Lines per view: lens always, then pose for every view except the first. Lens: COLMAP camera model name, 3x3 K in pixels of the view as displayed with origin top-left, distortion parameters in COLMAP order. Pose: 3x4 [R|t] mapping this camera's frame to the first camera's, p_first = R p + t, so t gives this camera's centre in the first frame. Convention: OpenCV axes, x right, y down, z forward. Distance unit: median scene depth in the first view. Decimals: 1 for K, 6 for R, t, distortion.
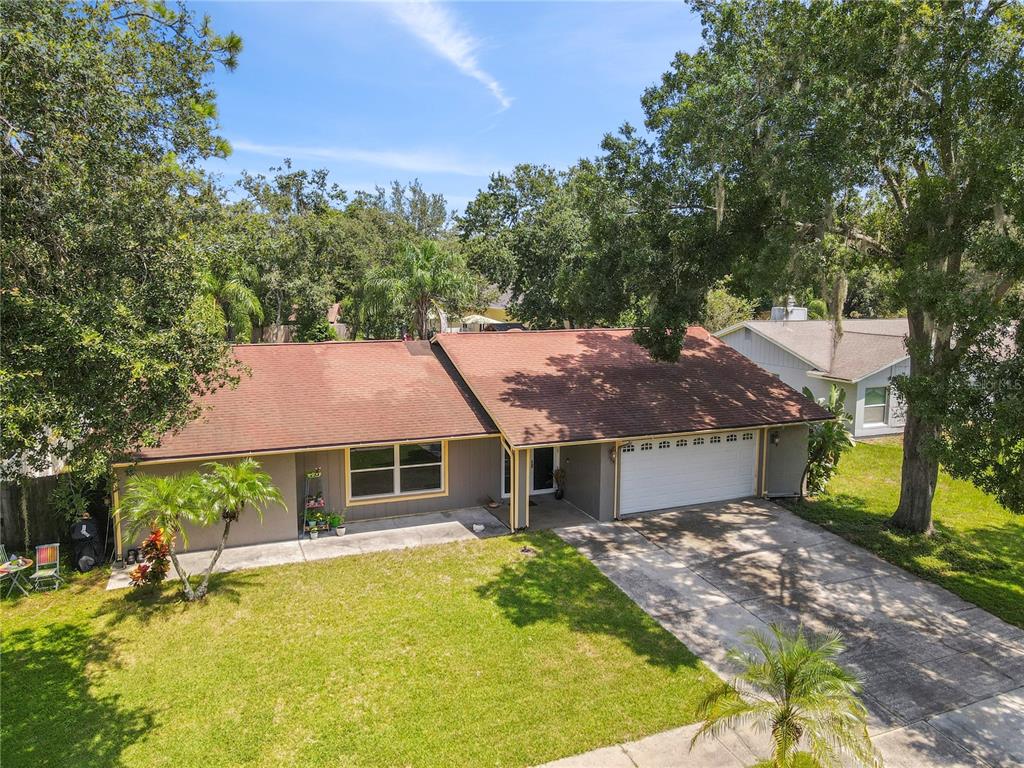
lens RADIAL K [[737.6, 0, 517.0], [0, 737.6, 380.6], [0, 0, 1]] dist [0.006679, 0.011085]
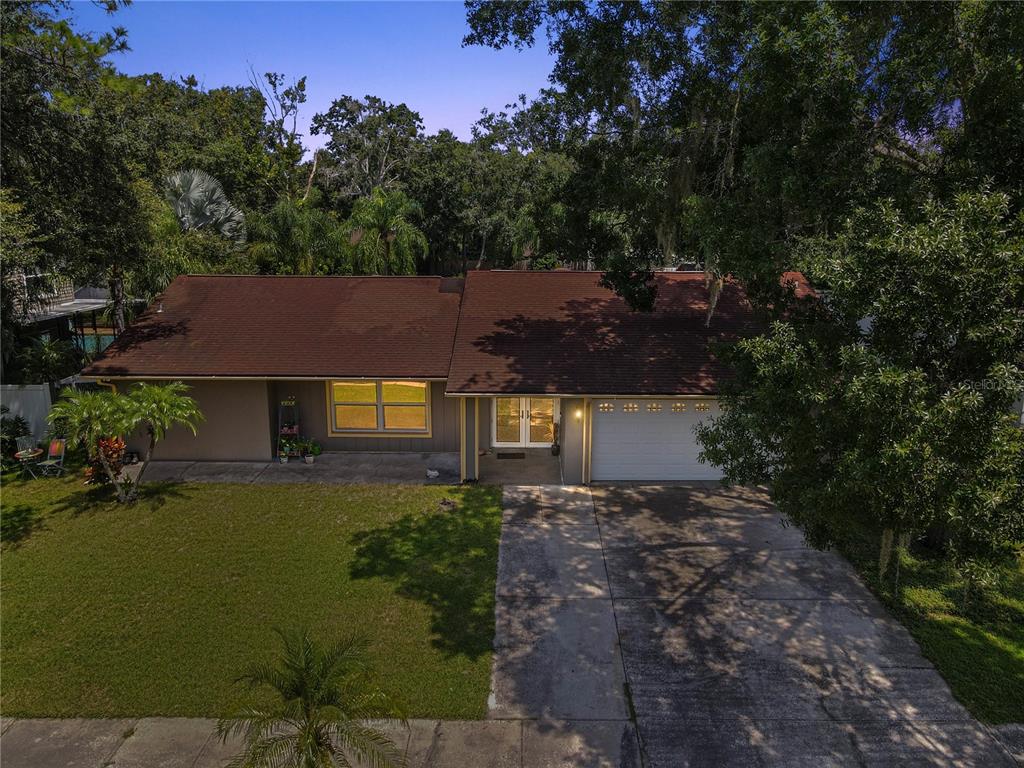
lens RADIAL K [[737.6, 0, 517.0], [0, 737.6, 380.6], [0, 0, 1]] dist [0.006679, 0.011085]
pose [[0.924561, 0.083911, -0.371679, 0.437726], [-0.052975, 0.994284, 0.092693, -0.019167], [0.377332, -0.066011, 0.923722, 0.171231]]
